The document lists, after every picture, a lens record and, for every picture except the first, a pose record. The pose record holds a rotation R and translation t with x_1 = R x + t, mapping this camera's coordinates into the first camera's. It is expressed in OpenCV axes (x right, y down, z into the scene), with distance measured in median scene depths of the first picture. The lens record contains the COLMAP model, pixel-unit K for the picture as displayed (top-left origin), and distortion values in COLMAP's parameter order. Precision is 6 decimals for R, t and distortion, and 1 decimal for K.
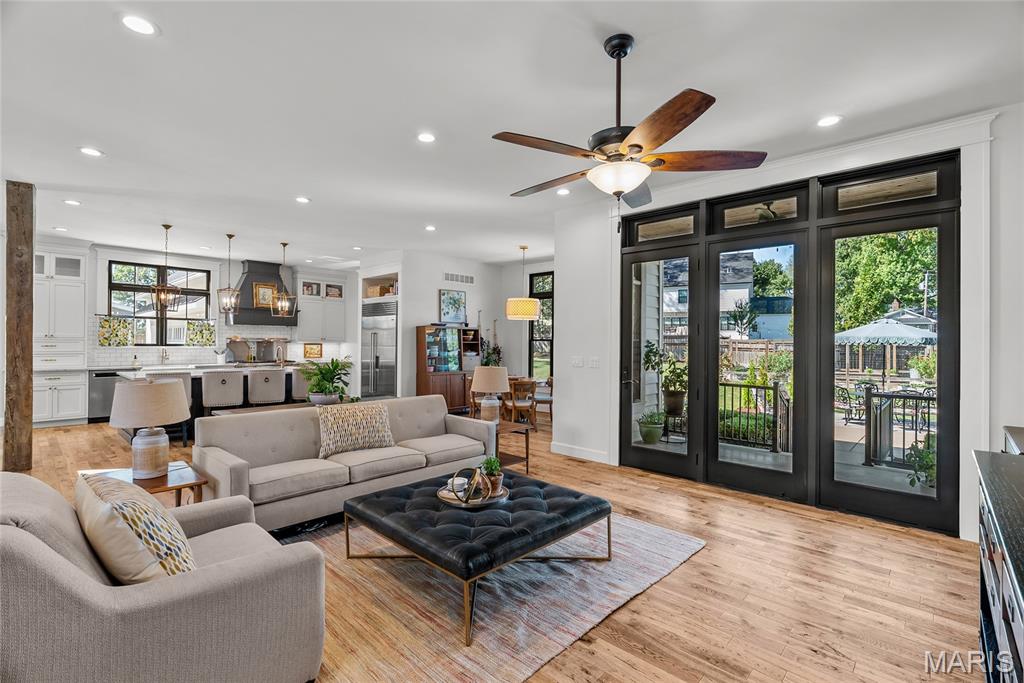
lens RADIAL K [[465.8, 0, 515.8], [0, 465.8, 338.8], [0, 0, 1]] dist [-0.009697, 0.004326]
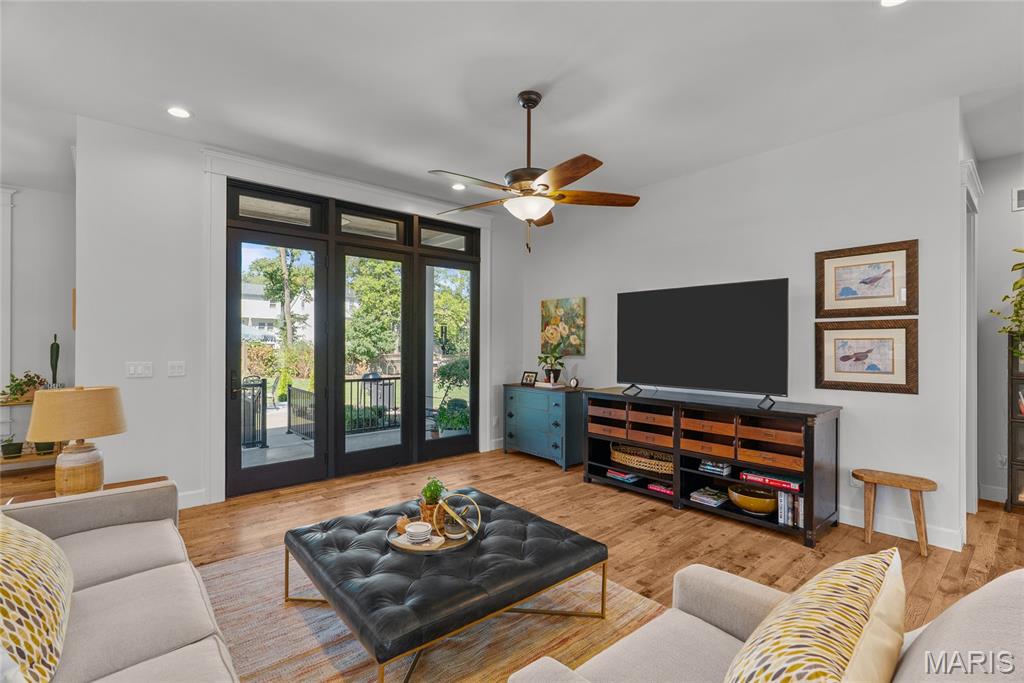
lens RADIAL K [[465.8, 0, 512.1], [0, 465.8, 341.7], [0, 0, 1]] dist [-0.009697, 0.004326]
pose [[0.104429, -0.005133, 0.994519, -0.382580], [-0.010951, 0.999920, 0.006311, -0.000120], [-0.994472, -0.011550, 0.104365, 0.346872]]
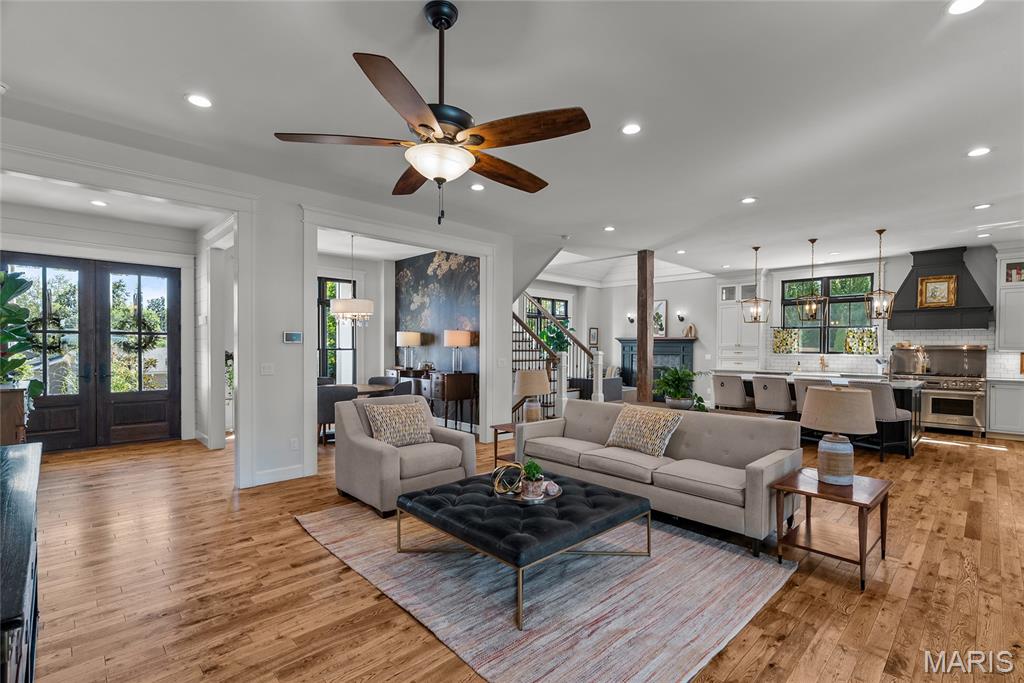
lens RADIAL K [[465.8, 0, 510.4], [0, 465.8, 351.4], [0, 0, 1]] dist [-0.009697, 0.004326]
pose [[-0.050793, 0.003230, -0.998704, 0.425376], [0.003439, 0.999989, 0.003059, 0.005696], [0.998703, -0.003279, -0.050804, 0.449041]]
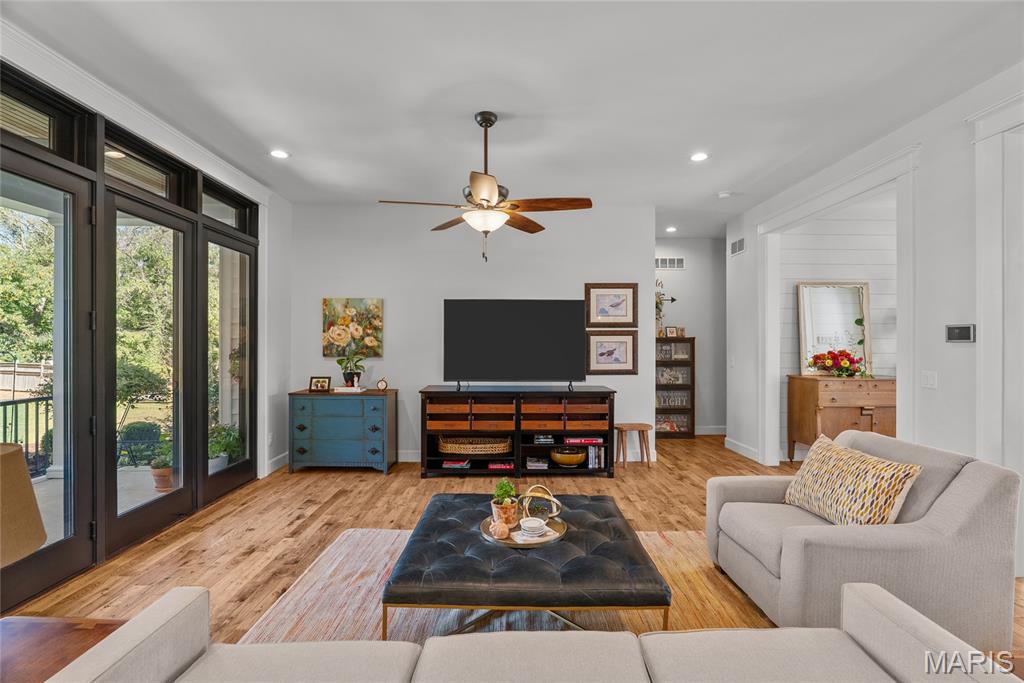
lens RADIAL K [[465.8, 0, 510.6], [0, 465.8, 343.0], [0, 0, 1]] dist [-0.009697, 0.004326]
pose [[-0.686493, -0.007943, 0.727093, -0.300824], [-0.013265, 0.999911, -0.001600, 0.001537], [-0.727015, -0.010743, -0.686537, 0.703615]]
